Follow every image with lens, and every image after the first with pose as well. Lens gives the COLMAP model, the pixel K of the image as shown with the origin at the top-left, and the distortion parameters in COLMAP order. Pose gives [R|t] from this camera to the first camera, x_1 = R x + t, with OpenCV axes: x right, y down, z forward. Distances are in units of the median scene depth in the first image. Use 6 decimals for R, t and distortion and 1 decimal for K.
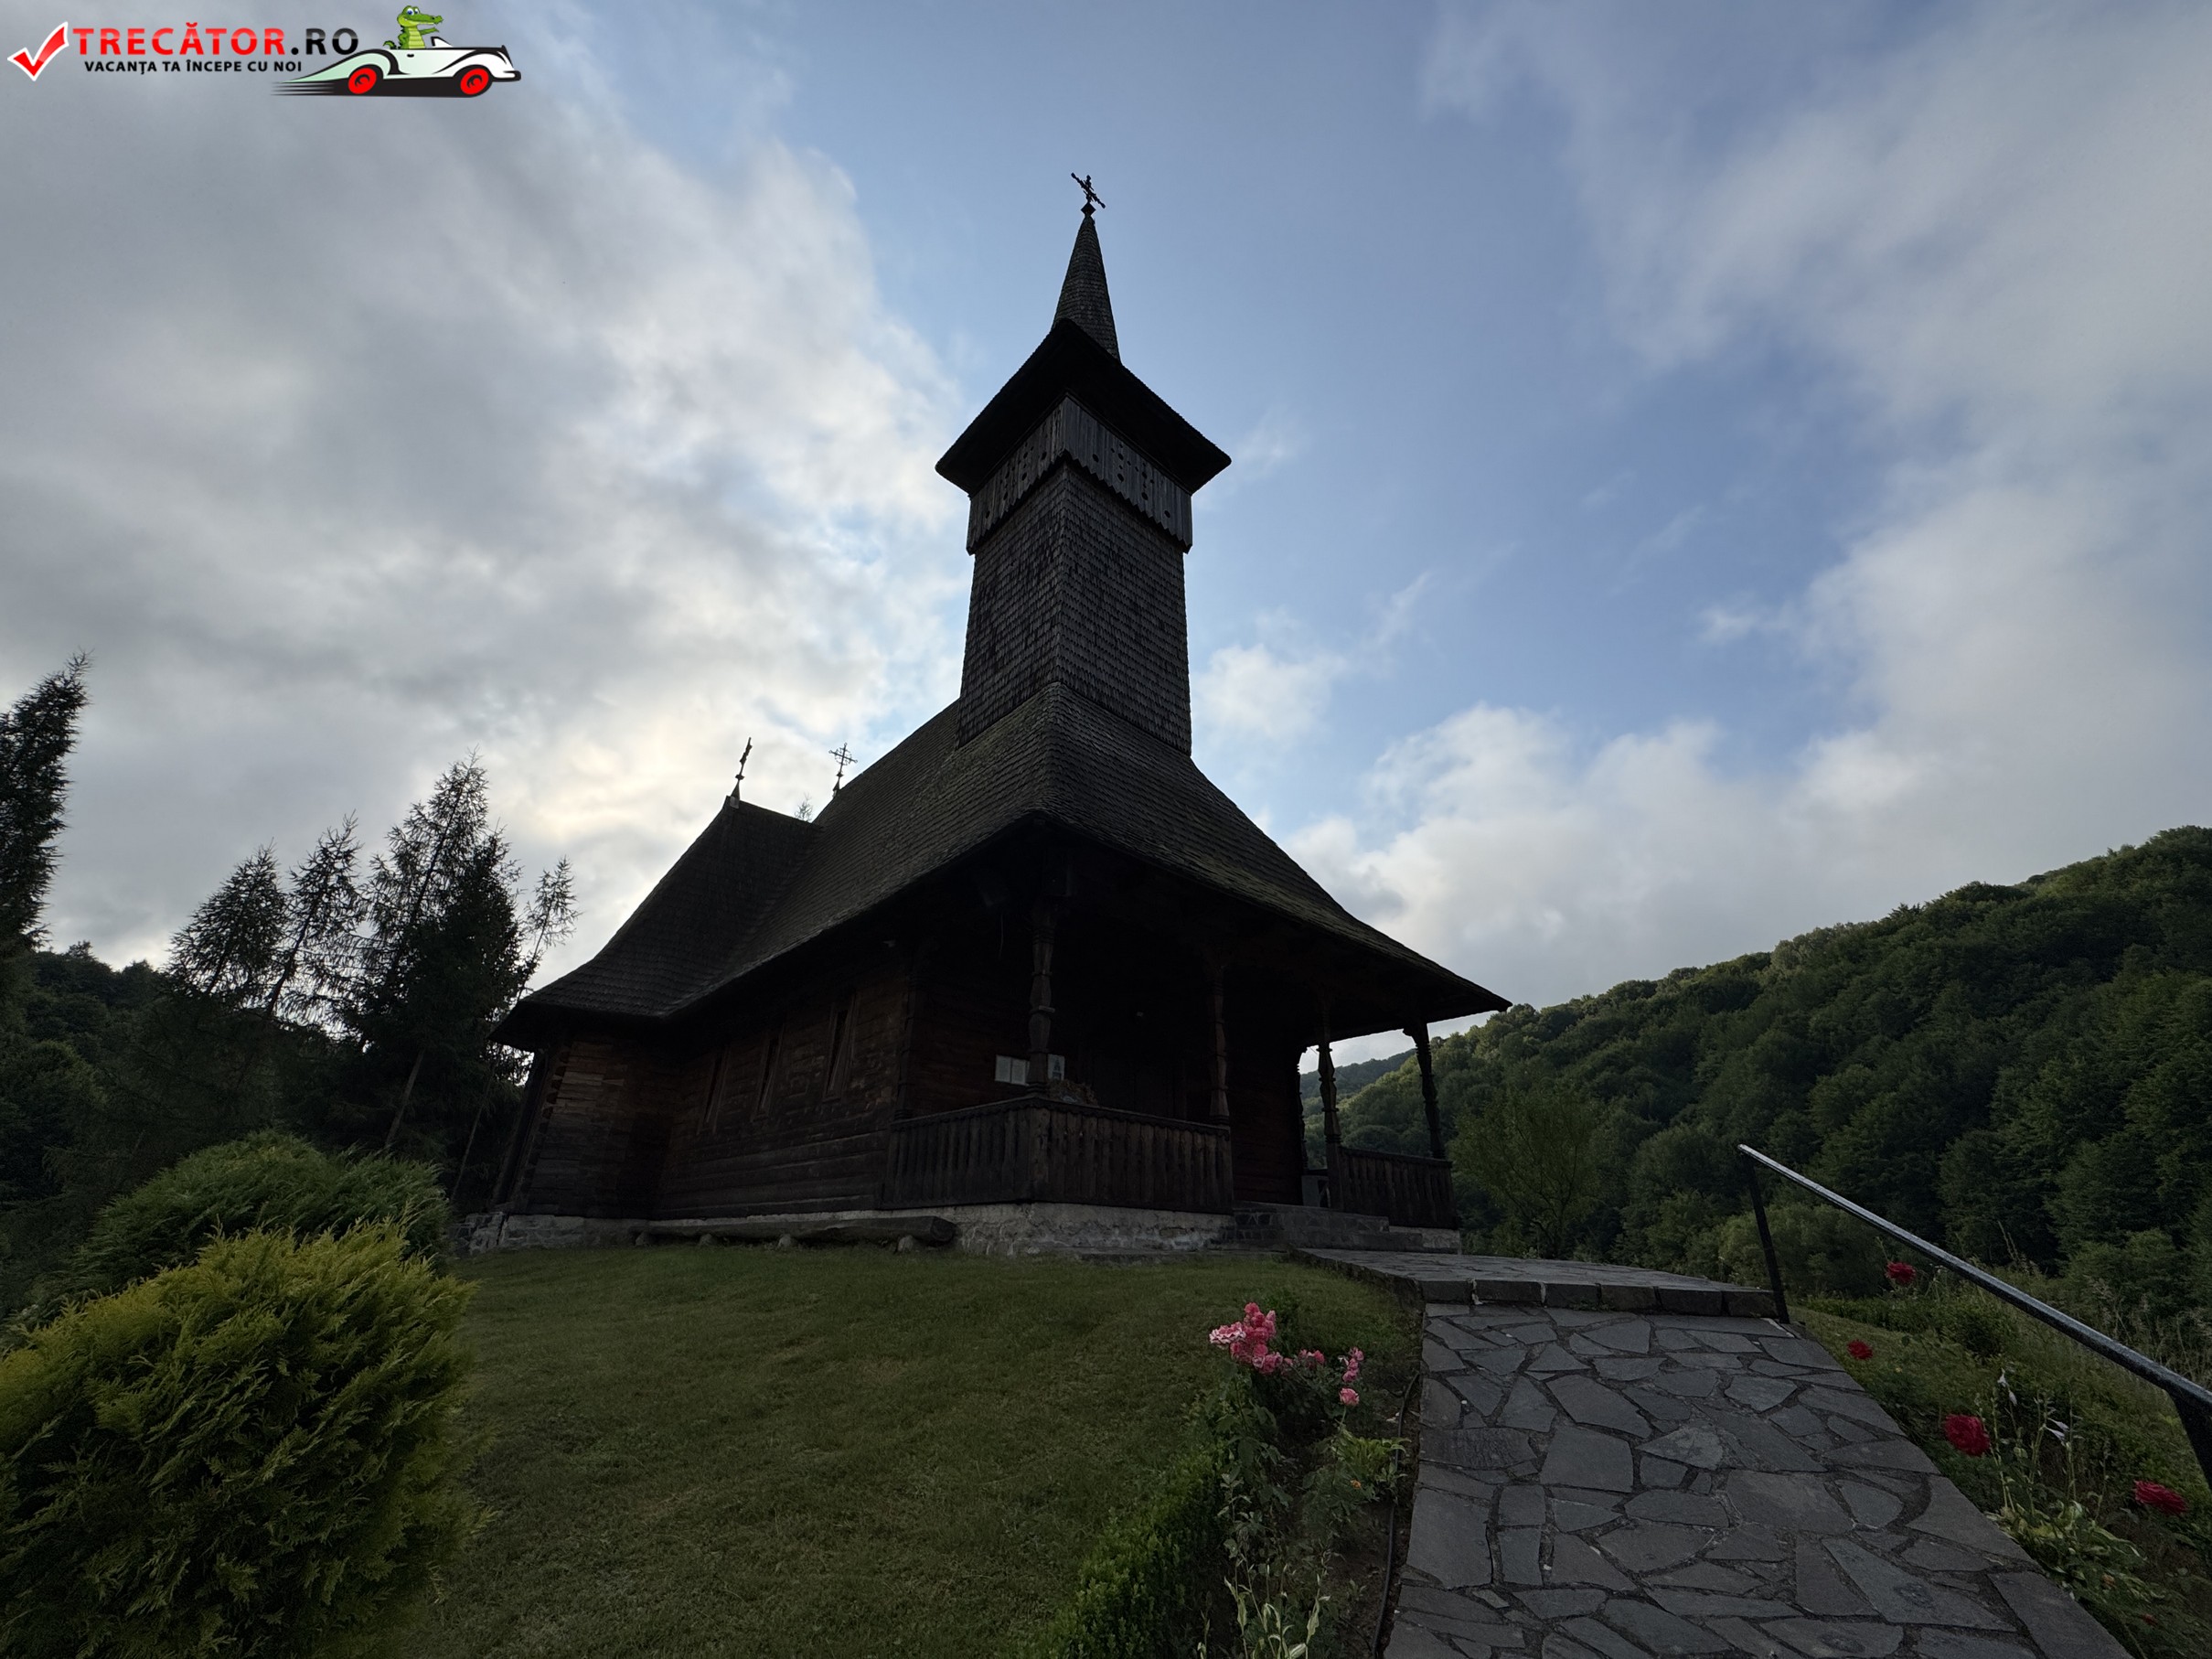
lens RADIAL K [[886.0, 0, 1101.1], [0, 886.0, 823.9], [0, 0, 1]] dist [-0.002145, 0.000311]
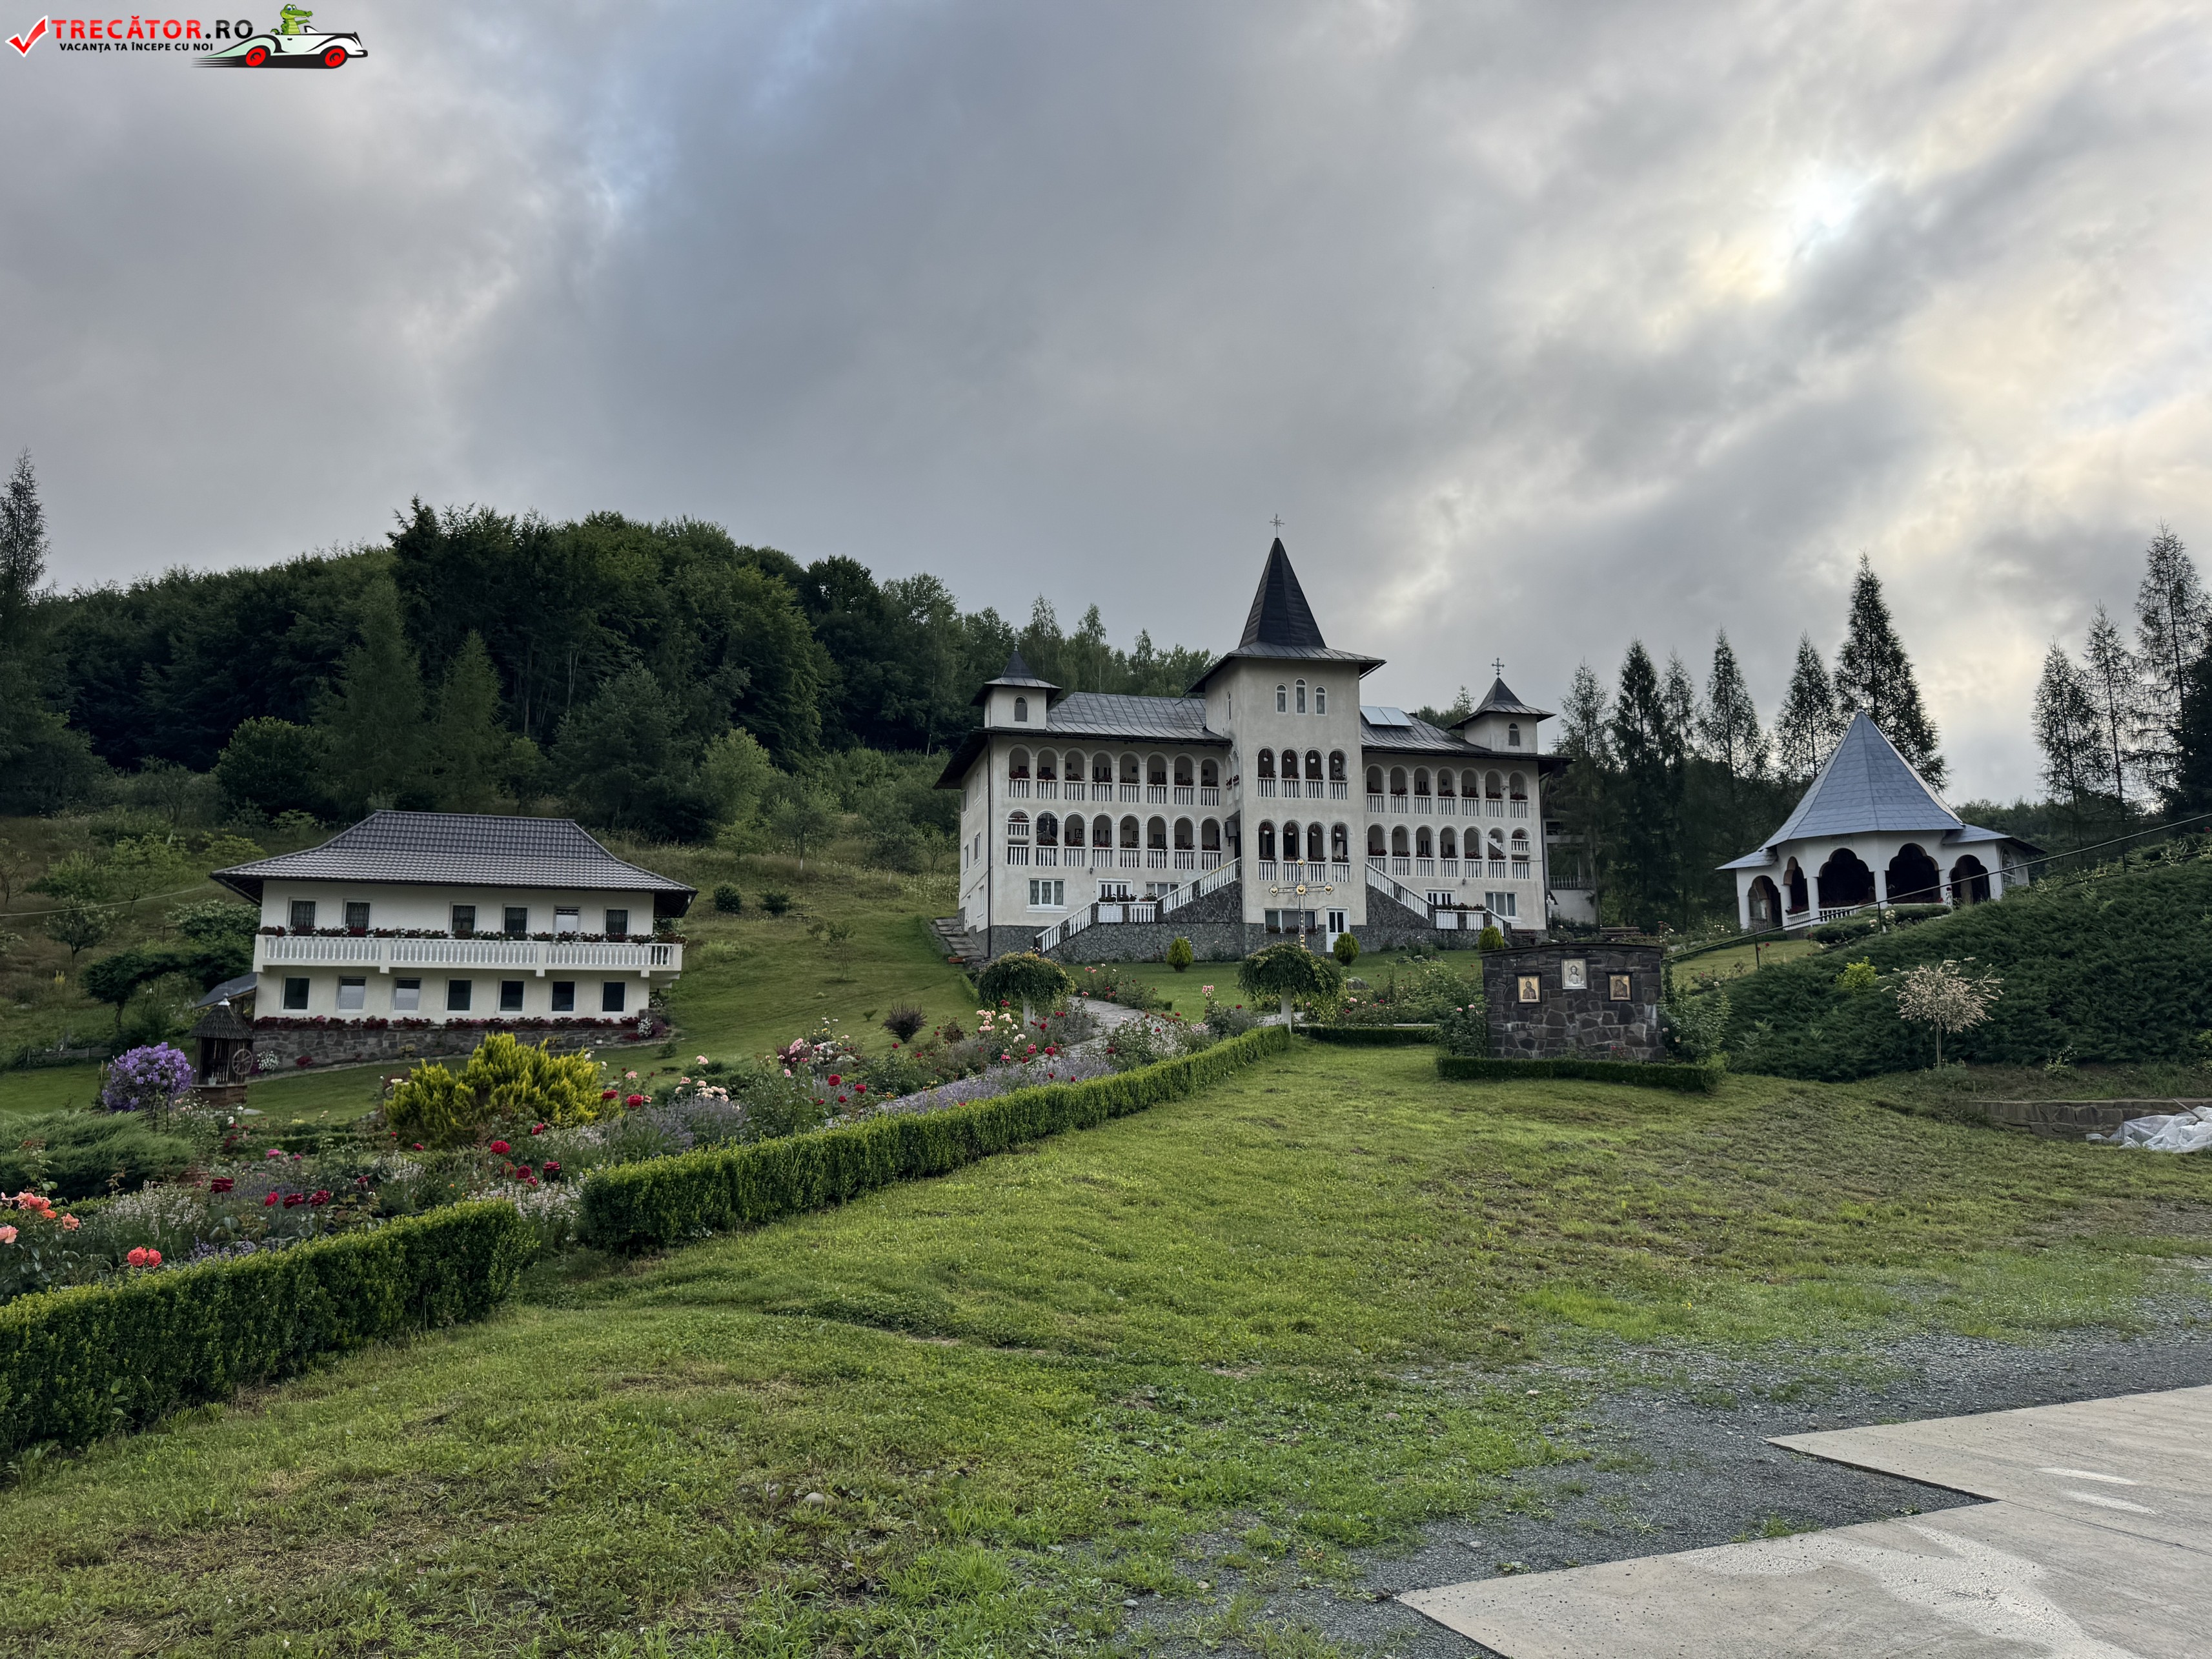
lens RADIAL K [[1555.8, 0, 1103.4], [0, 1555.8, 843.6], [0, 0, 1]] dist [0.078687, -0.112809]
pose [[0.401840, -0.154685, -0.902550, 0.557276], [0.412592, 0.910496, 0.027650, -0.314163], [0.817492, -0.383496, 0.429696, -1.203427]]
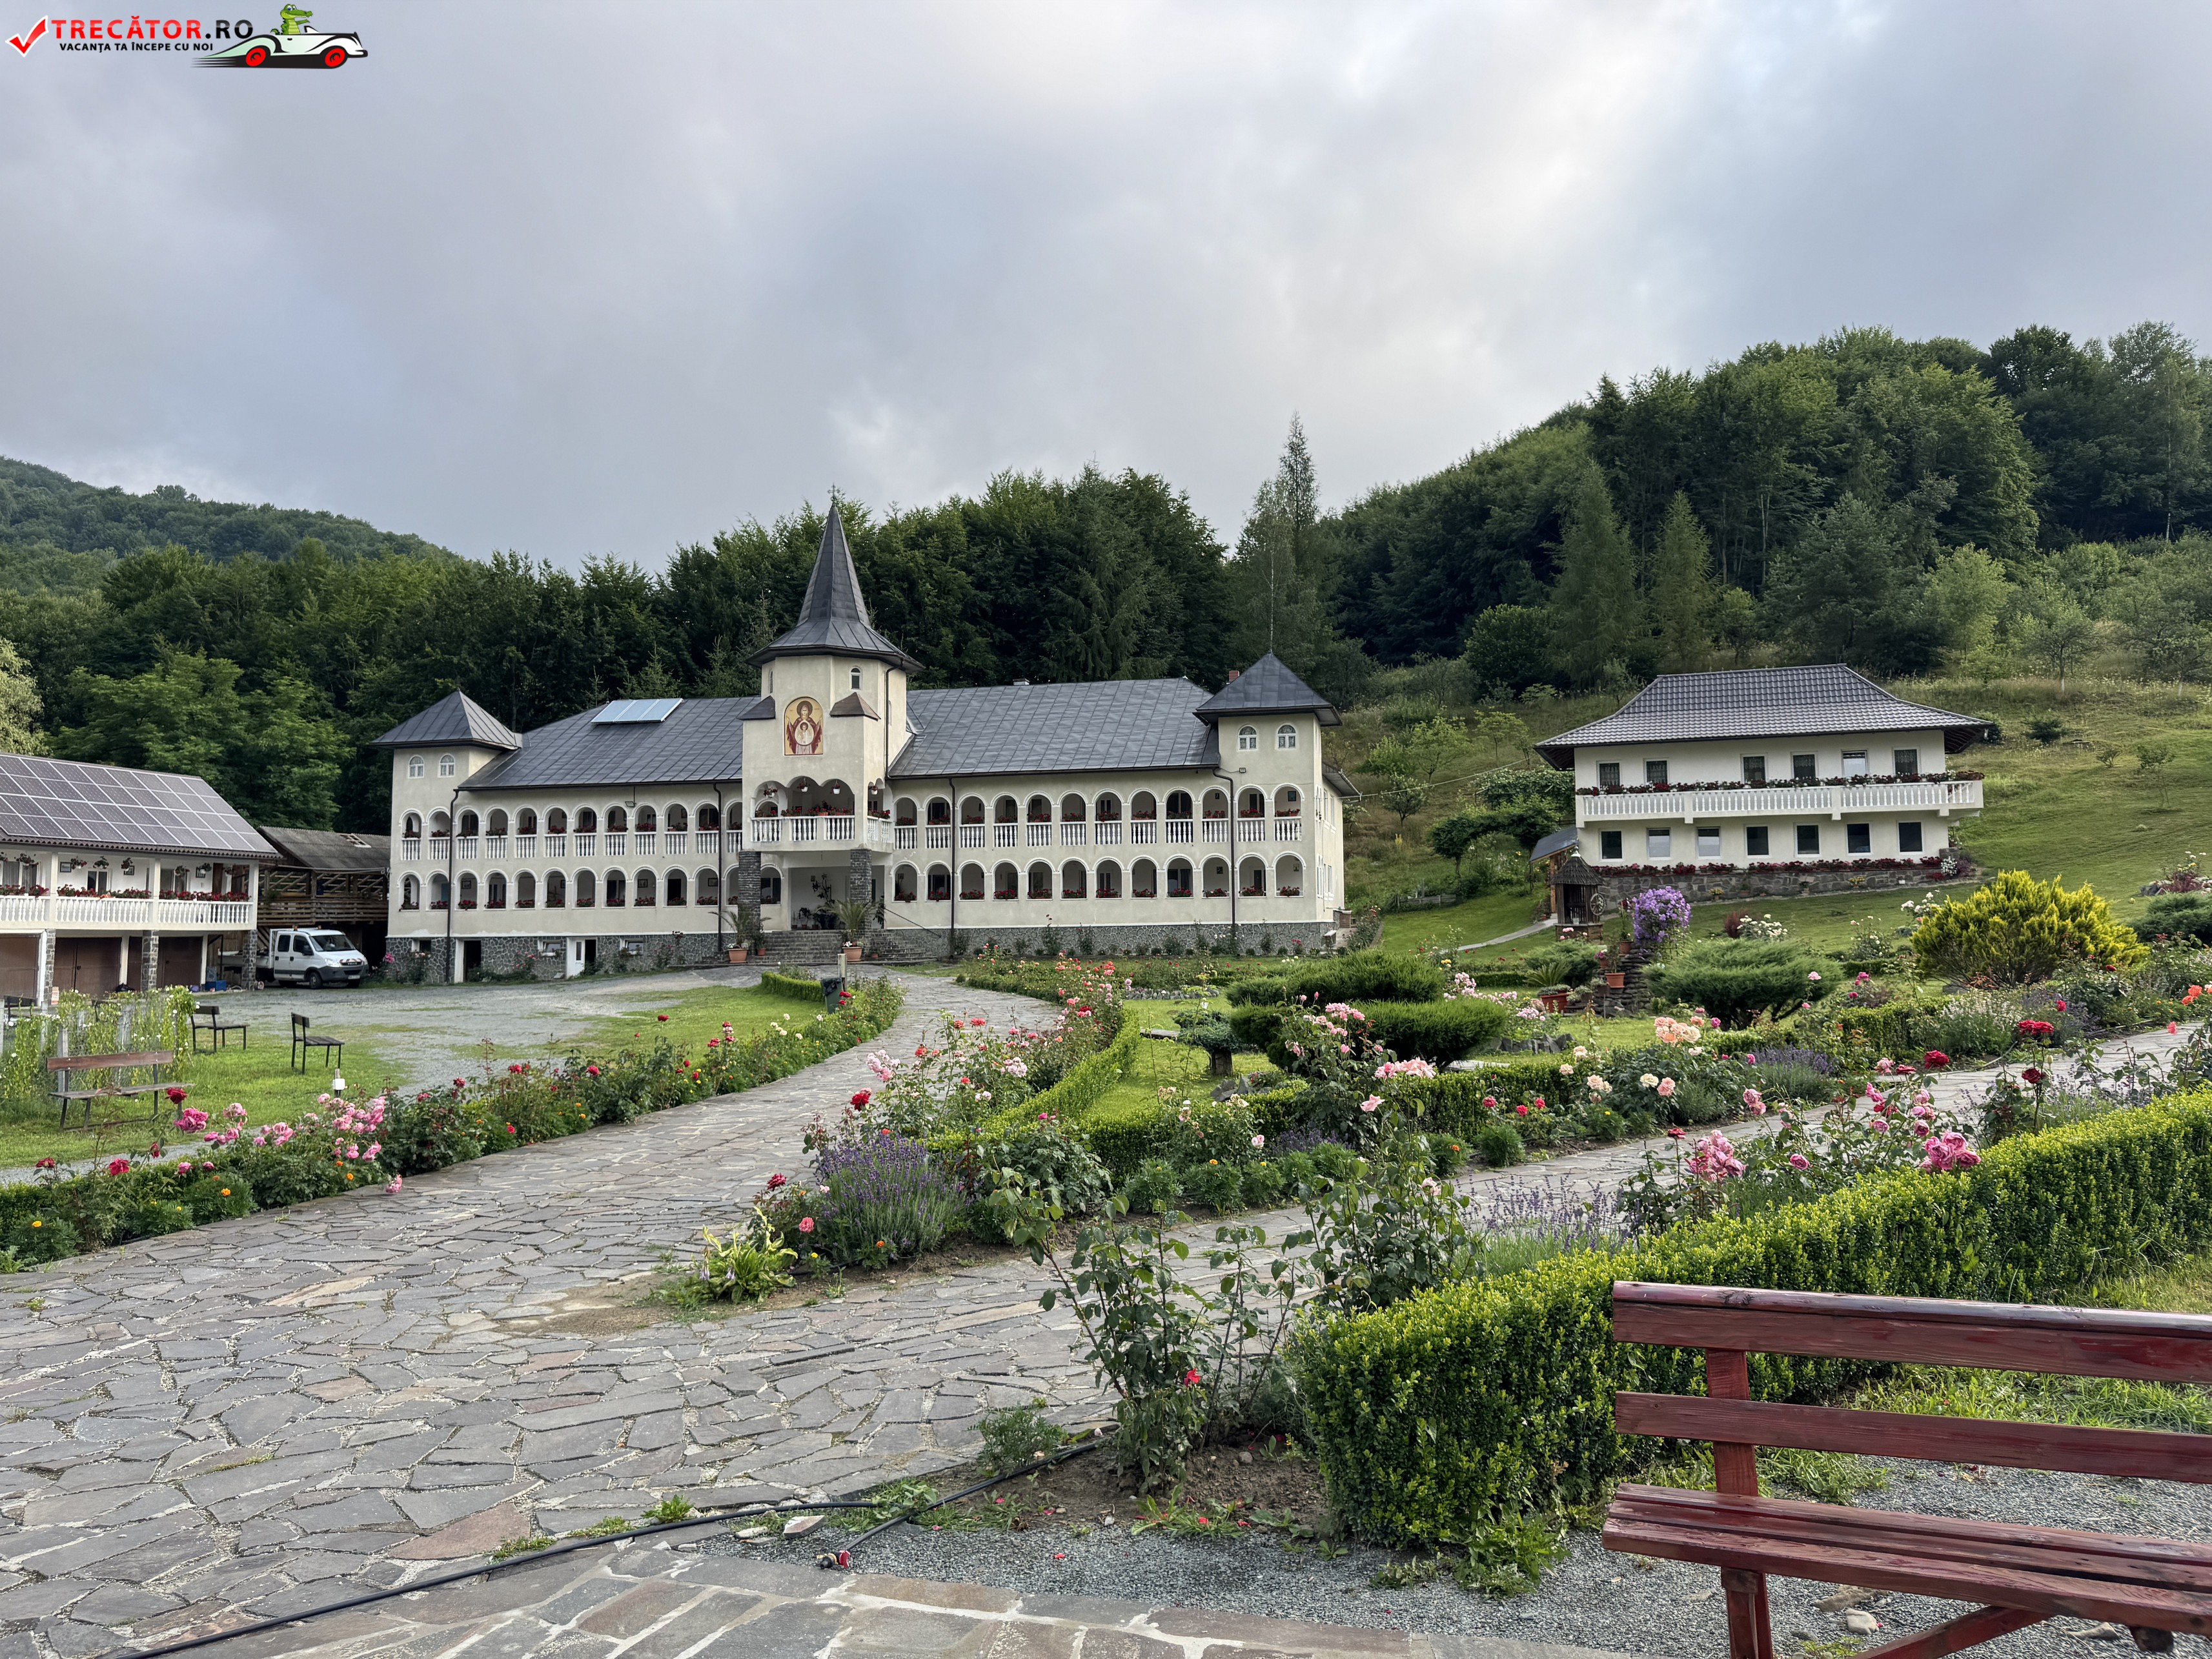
lens RADIAL K [[1536.7, 0, 1133.6], [0, 1536.7, 825.1], [0, 0, 1]] dist [0.096899, -0.159267]
pose [[-0.275649, -0.079877, -0.957934, 0.607250], [0.426748, 0.882785, -0.196409, -0.358403], [0.861339, -0.462936, -0.209251, -1.300803]]
